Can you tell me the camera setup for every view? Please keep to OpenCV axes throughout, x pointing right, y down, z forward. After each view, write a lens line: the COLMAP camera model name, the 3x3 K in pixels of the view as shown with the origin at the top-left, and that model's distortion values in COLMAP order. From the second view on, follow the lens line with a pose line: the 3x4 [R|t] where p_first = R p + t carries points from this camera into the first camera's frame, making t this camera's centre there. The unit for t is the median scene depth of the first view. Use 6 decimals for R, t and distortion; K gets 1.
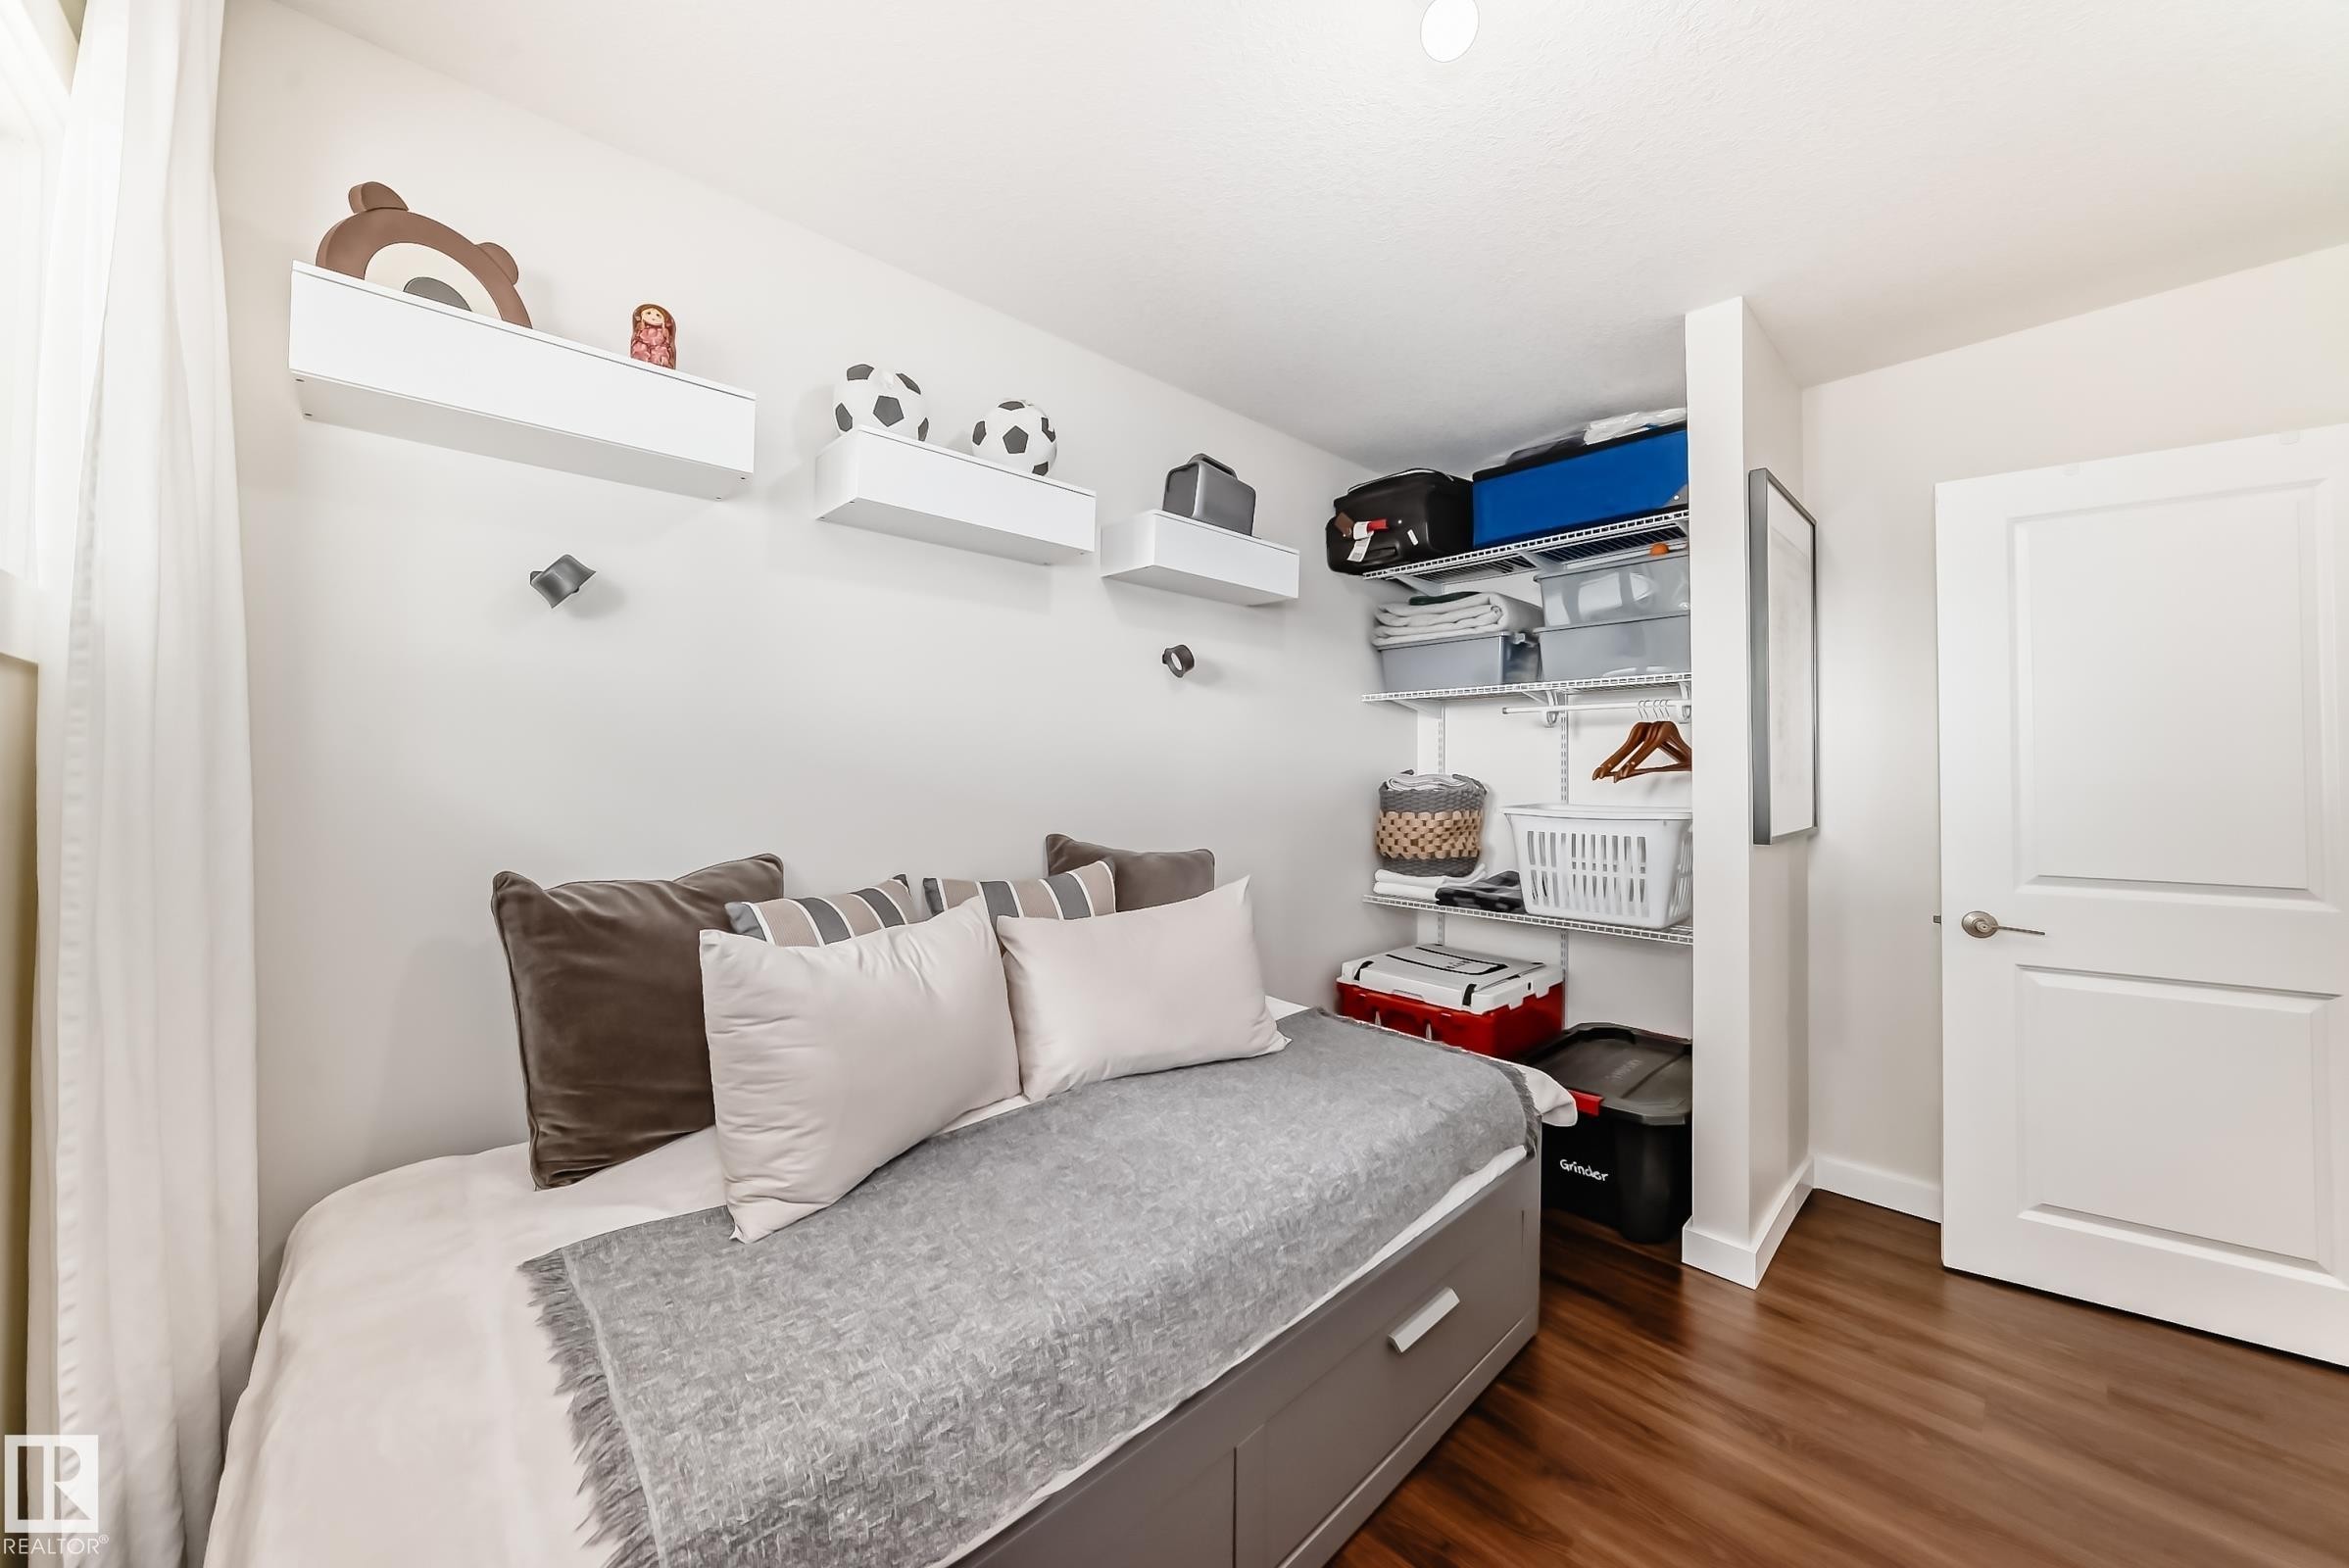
lens RADIAL K [[824.1, 0, 1181.0], [0, 824.1, 788.2], [0, 0, 1]] dist [-0.025960, 0.007169]
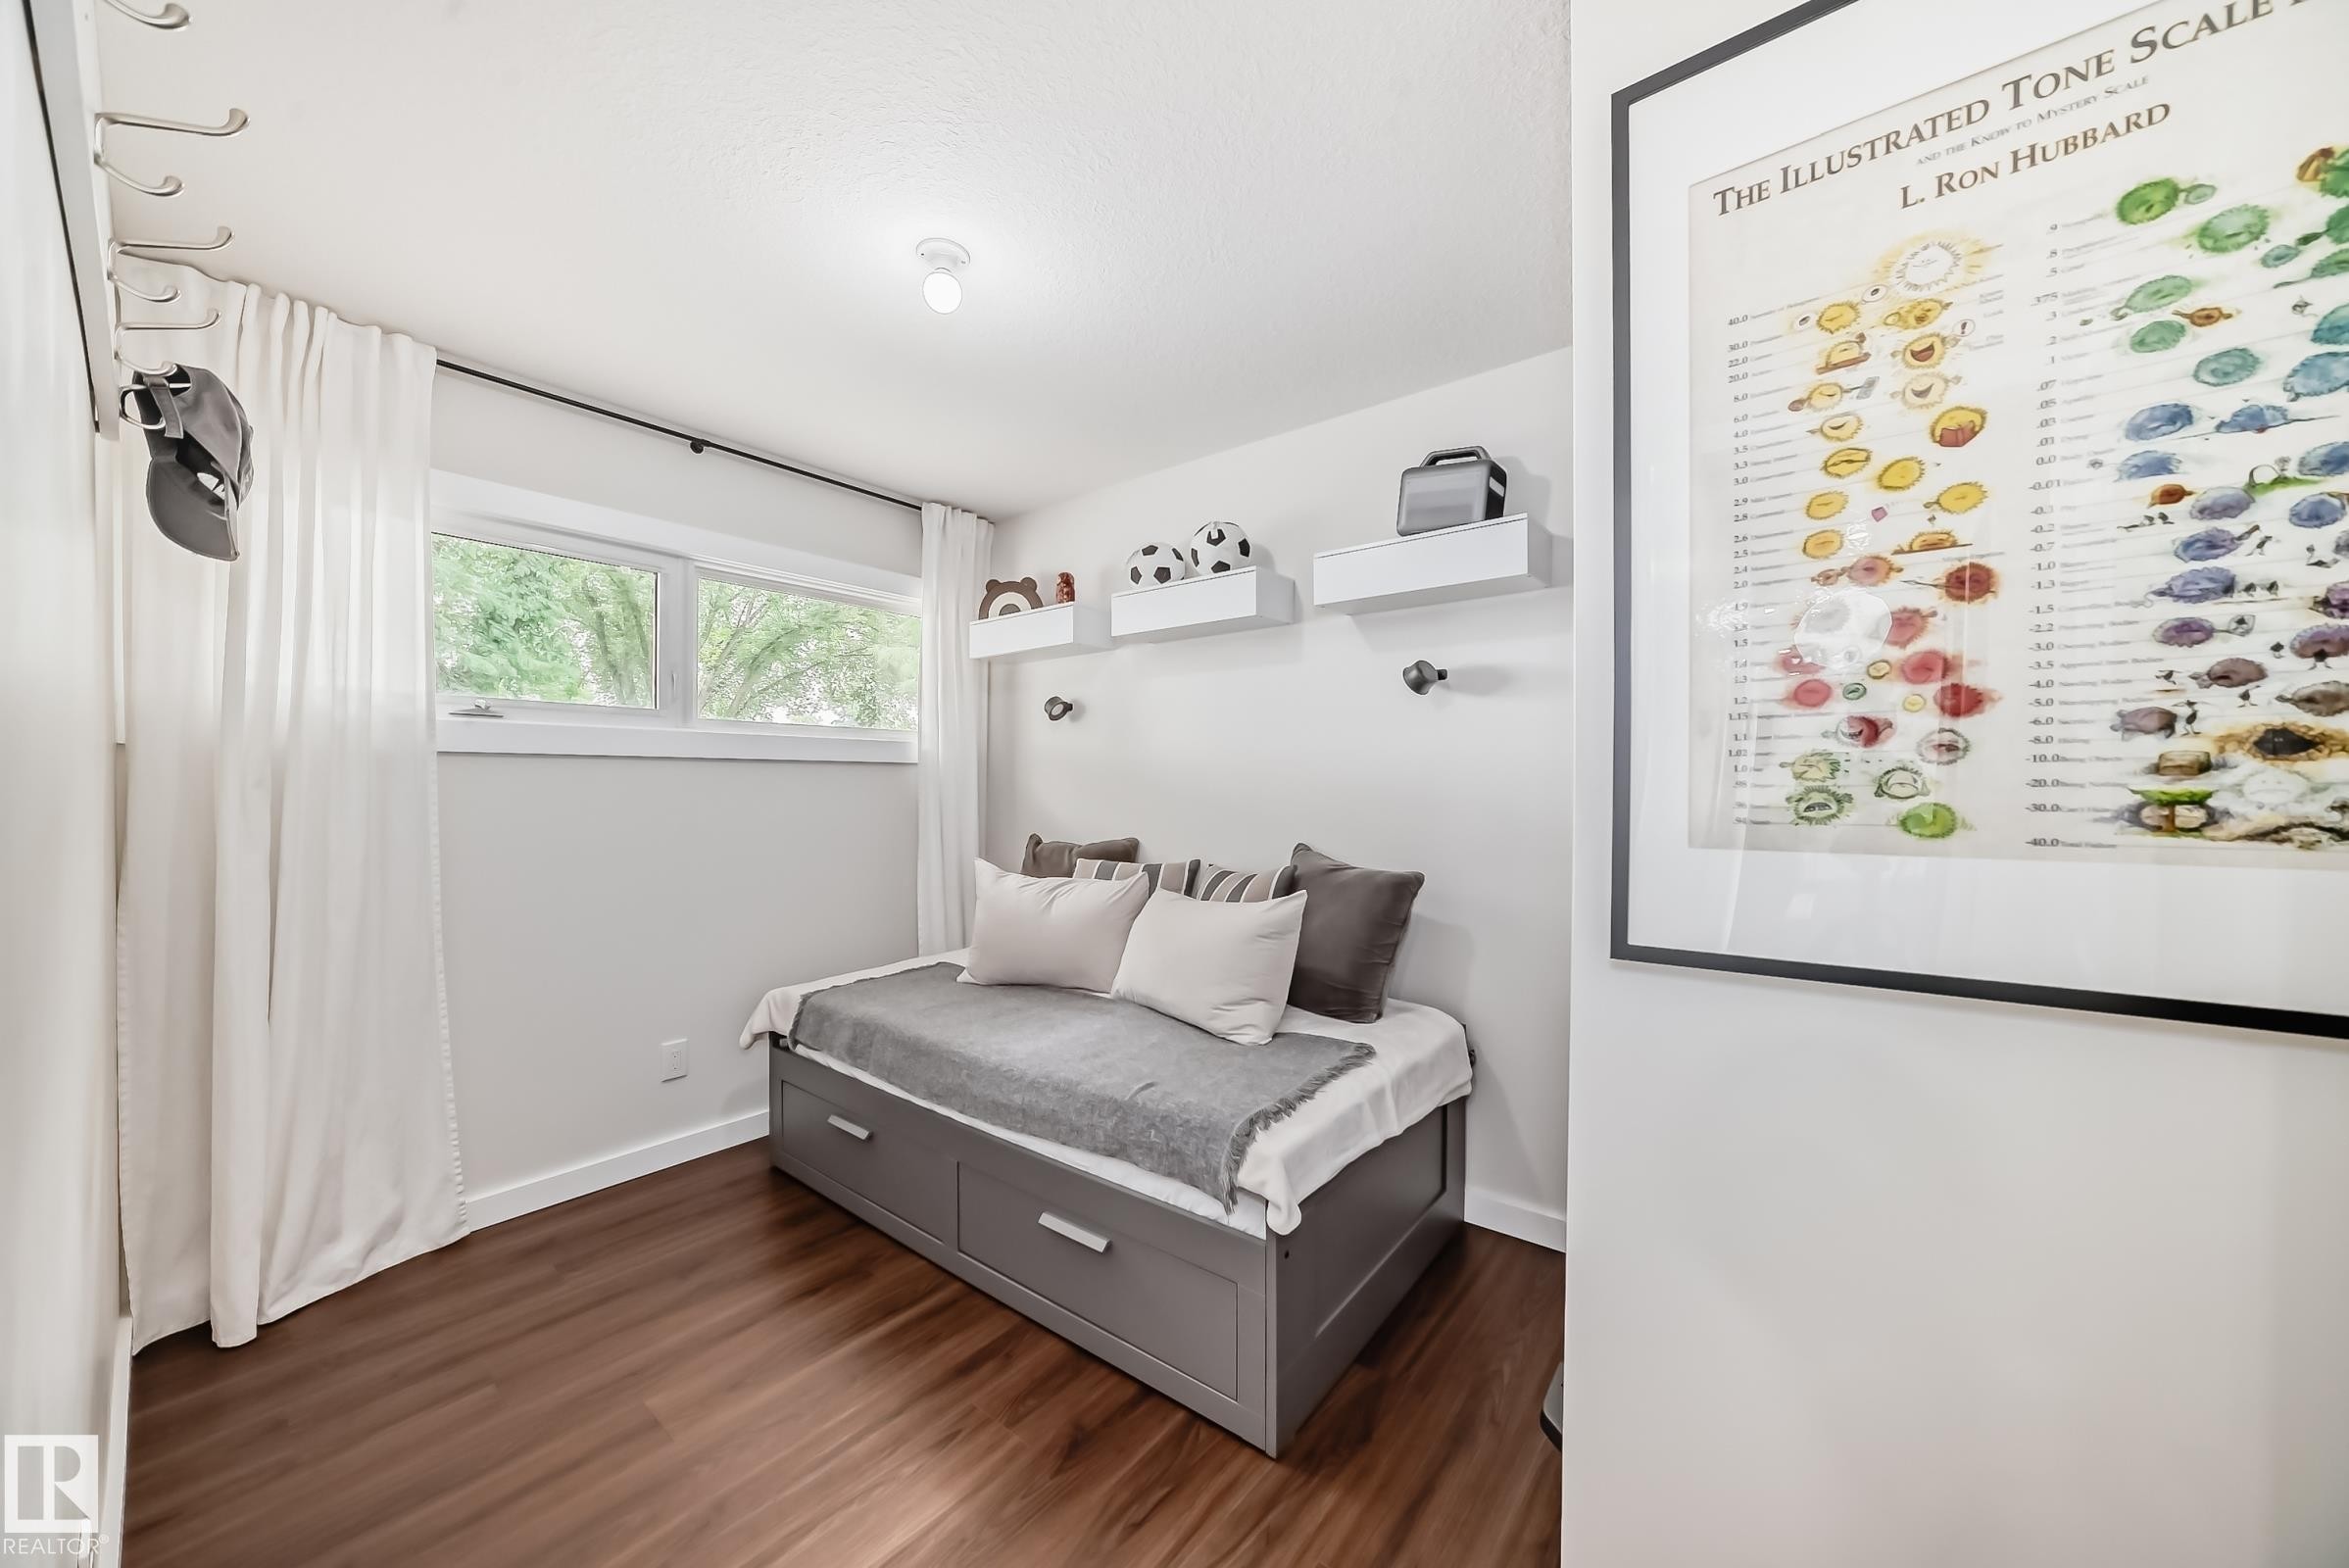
lens RADIAL K [[824.1, 0, 1181.0], [0, 824.1, 788.2], [0, 0, 1]] dist [-0.025960, 0.007169]
pose [[0.175114, 0.008691, -0.984510, 1.633742], [-0.008493, 0.999937, 0.007316, -0.049424], [0.984511, 0.007080, 0.175177, 0.972116]]
